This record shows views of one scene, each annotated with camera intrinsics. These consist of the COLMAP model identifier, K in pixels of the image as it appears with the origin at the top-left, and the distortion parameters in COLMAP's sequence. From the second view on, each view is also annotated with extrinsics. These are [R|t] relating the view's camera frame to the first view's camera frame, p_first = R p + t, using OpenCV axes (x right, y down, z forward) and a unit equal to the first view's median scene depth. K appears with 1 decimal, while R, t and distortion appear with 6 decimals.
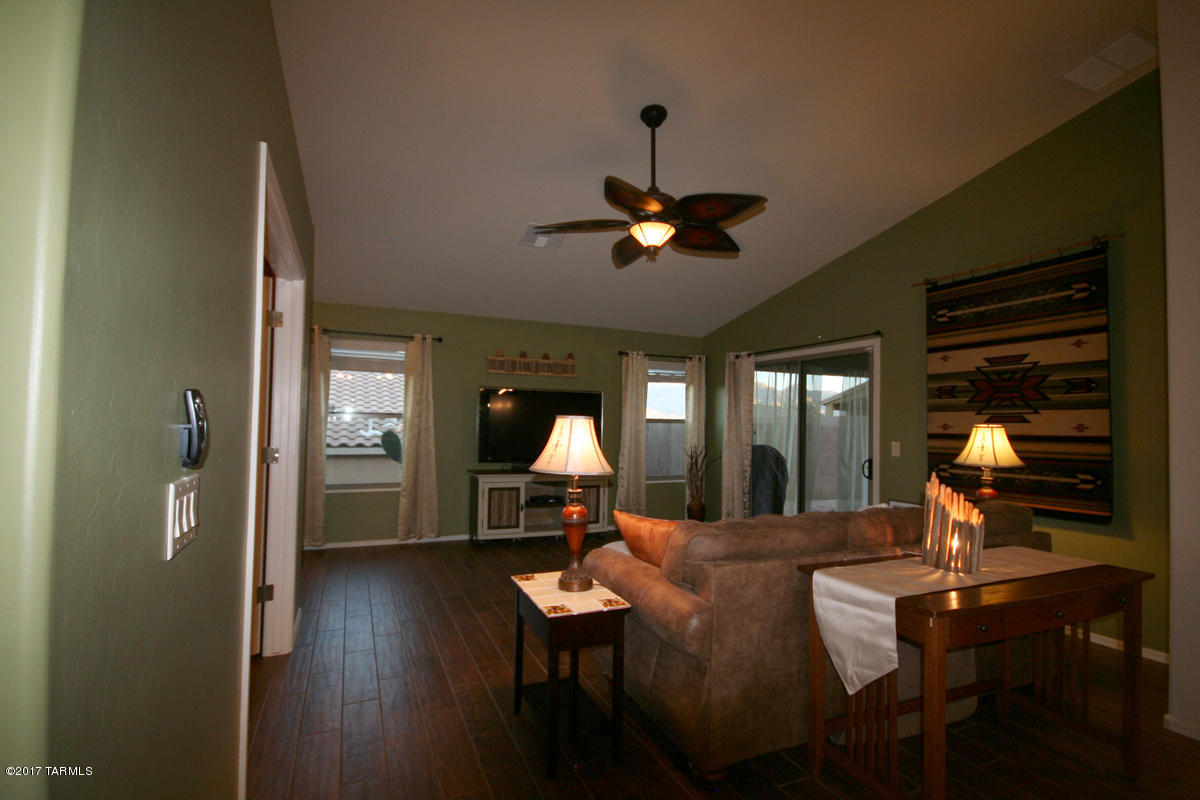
lens RADIAL K [[562.7, 0, 603.0], [0, 562.7, 409.6], [0, 0, 1]] dist [0.002213, 0.000528]
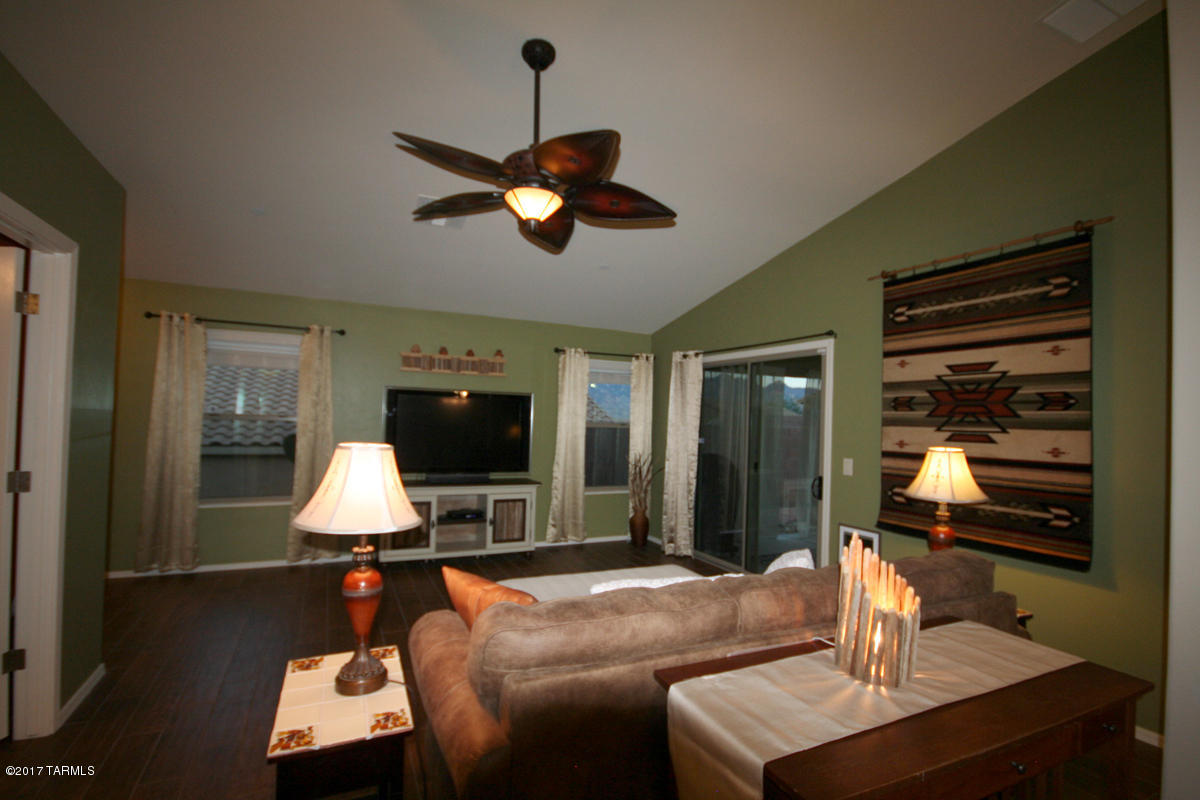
lens RADIAL K [[562.7, 0, 603.0], [0, 562.7, 409.6], [0, 0, 1]] dist [0.002213, 0.000528]
pose [[0.999529, 0.012638, 0.027965, 0.145508], [-0.012917, 0.999868, 0.009808, -0.027577], [-0.027837, -0.010164, 0.999561, 0.175775]]
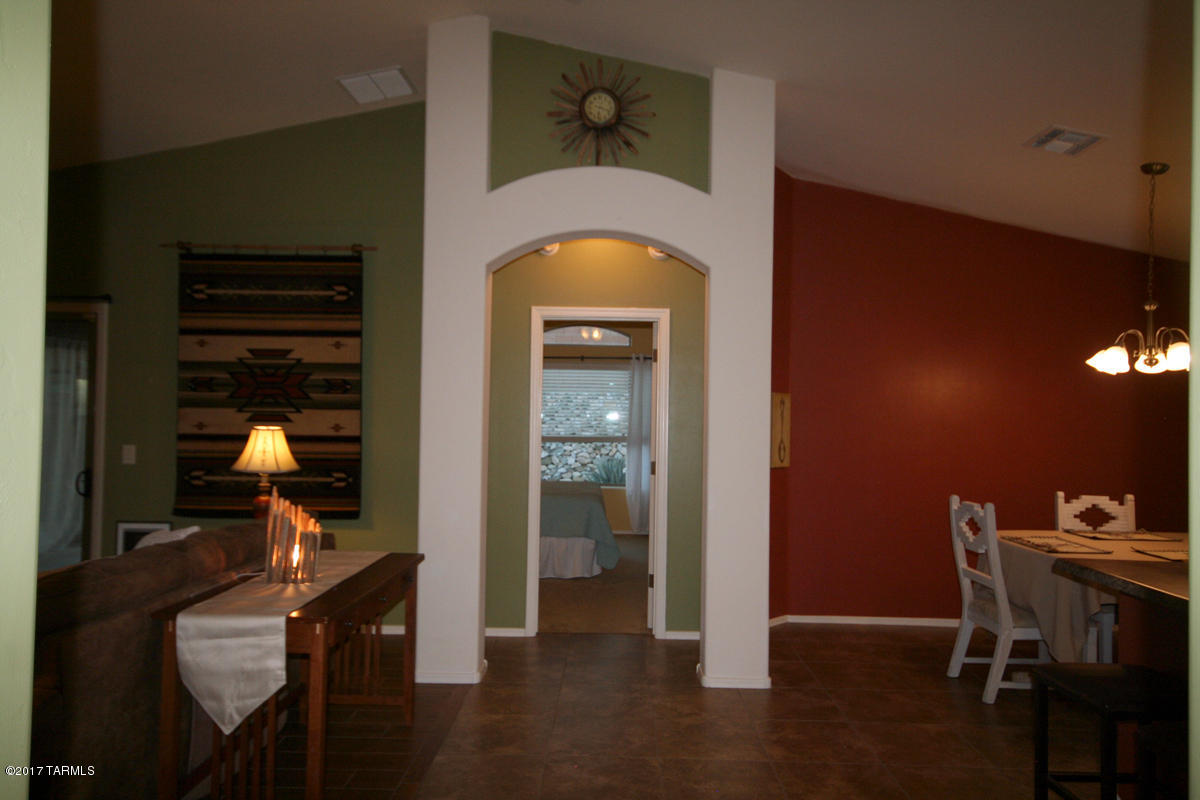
lens RADIAL K [[804.0, 0, 607.1], [0, 804.0, 406.9], [0, 0, 1]] dist [0.014558, 0.000592]
pose [[0.420812, 0.004773, 0.907135, -0.253509], [-0.034562, 0.999344, 0.010775, -0.035157], [-0.906489, -0.035887, 0.420701, -0.055433]]
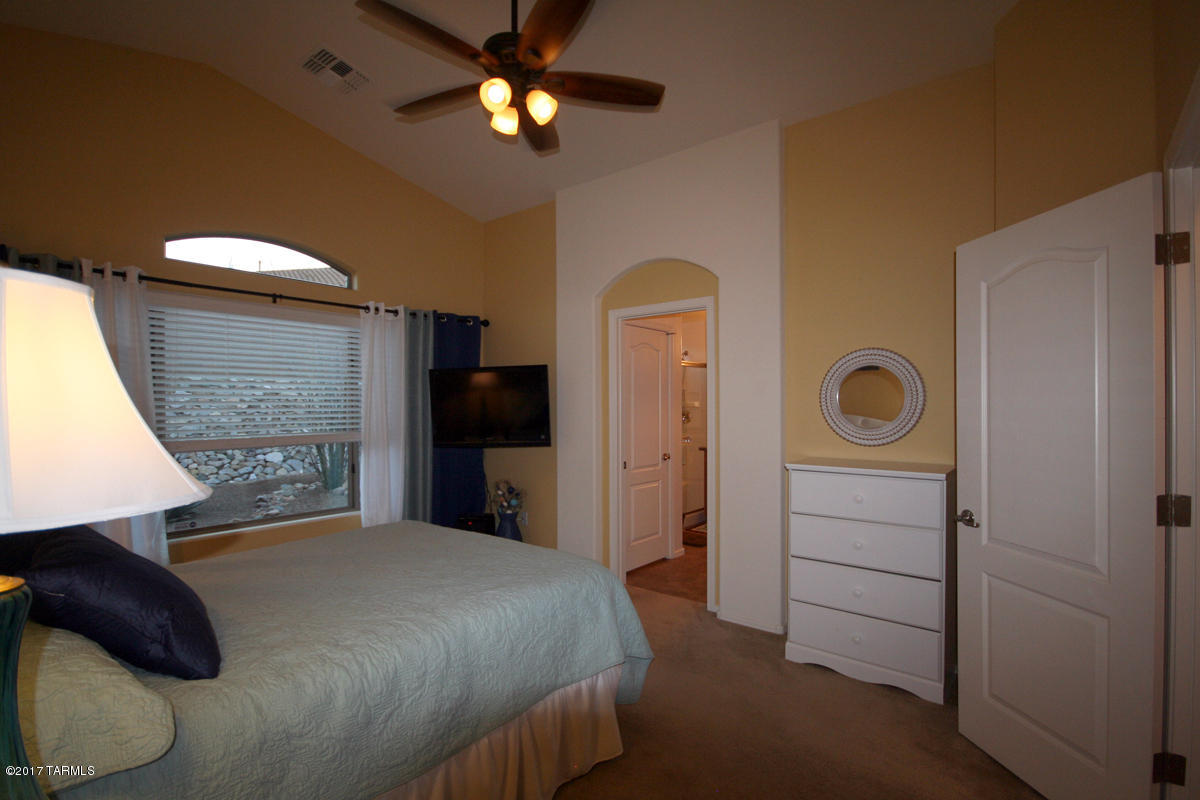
lens RADIAL K [[562.7, 0, 603.0], [0, 562.7, 409.6], [0, 0, 1]] dist [0.002213, 0.000528]
pose [[-0.430582, -0.018167, 0.902369, 0.870252], [-0.029401, 0.999549, 0.006095, 0.018595], [-0.902072, -0.023906, -0.430922, 1.016063]]
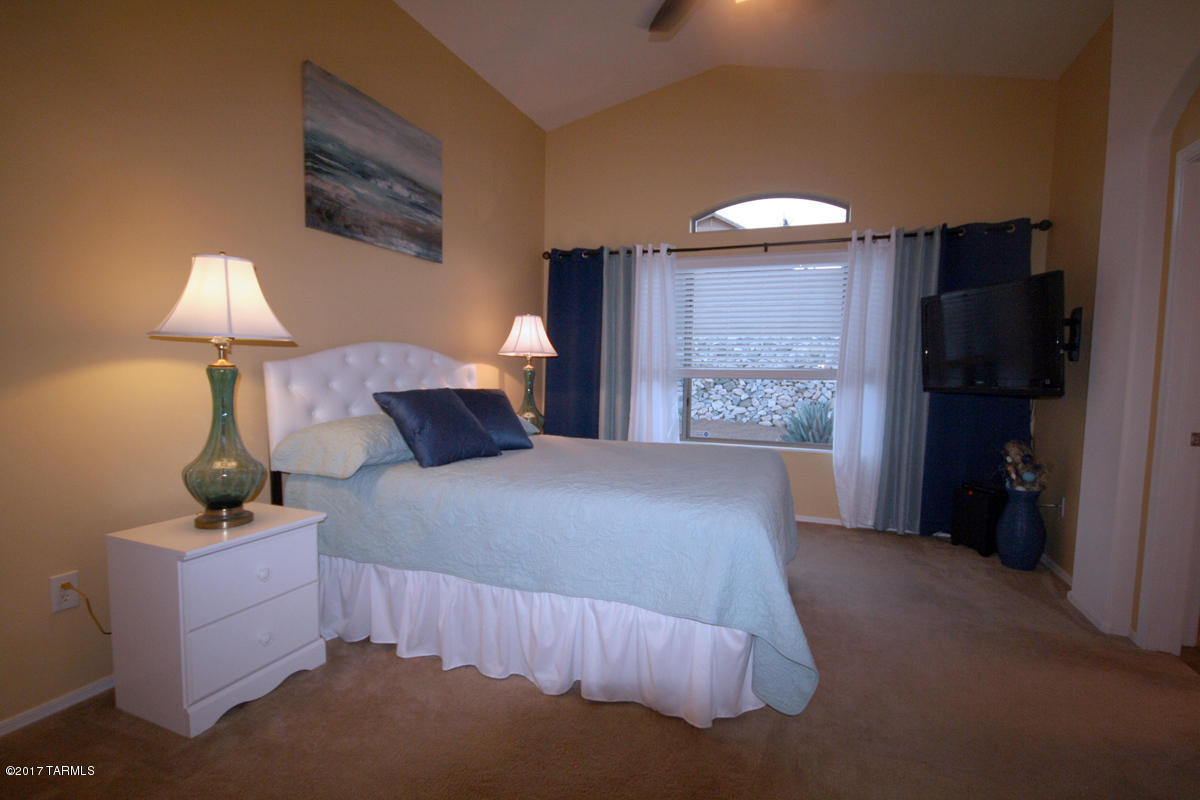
lens RADIAL K [[562.7, 0, 603.0], [0, 562.7, 409.6], [0, 0, 1]] dist [0.002213, 0.000528]
pose [[0.713421, -0.055754, 0.698515, 0.996319], [-0.025601, 0.994090, 0.105494, 0.058032], [-0.700268, -0.093144, 0.707777, 0.496265]]
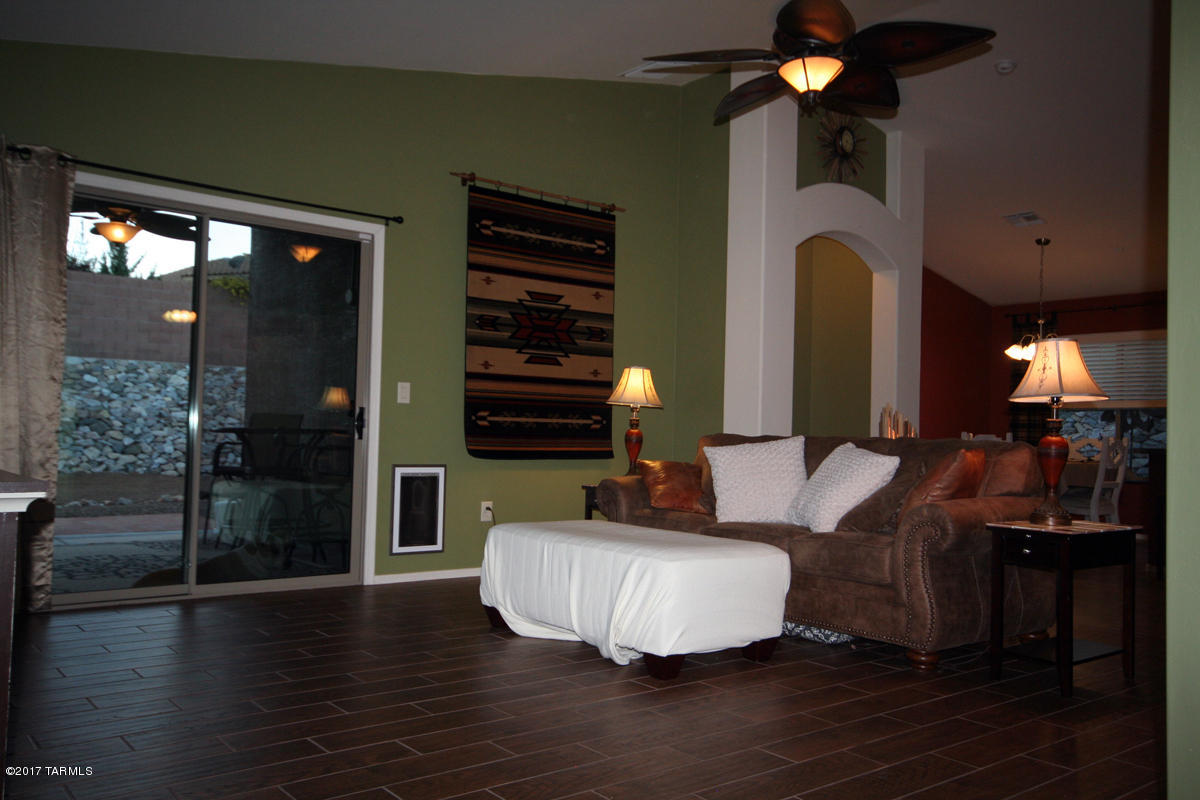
lens RADIAL K [[952.2, 0, 604.9], [0, 952.2, 404.0], [0, 0, 1]] dist [0.000413, 0.004481]
pose [[-0.251846, 0.007374, 0.967739, -0.869566], [-0.056529, 0.998152, -0.022317, 0.122438], [-0.966115, -0.060325, -0.250963, 1.332940]]
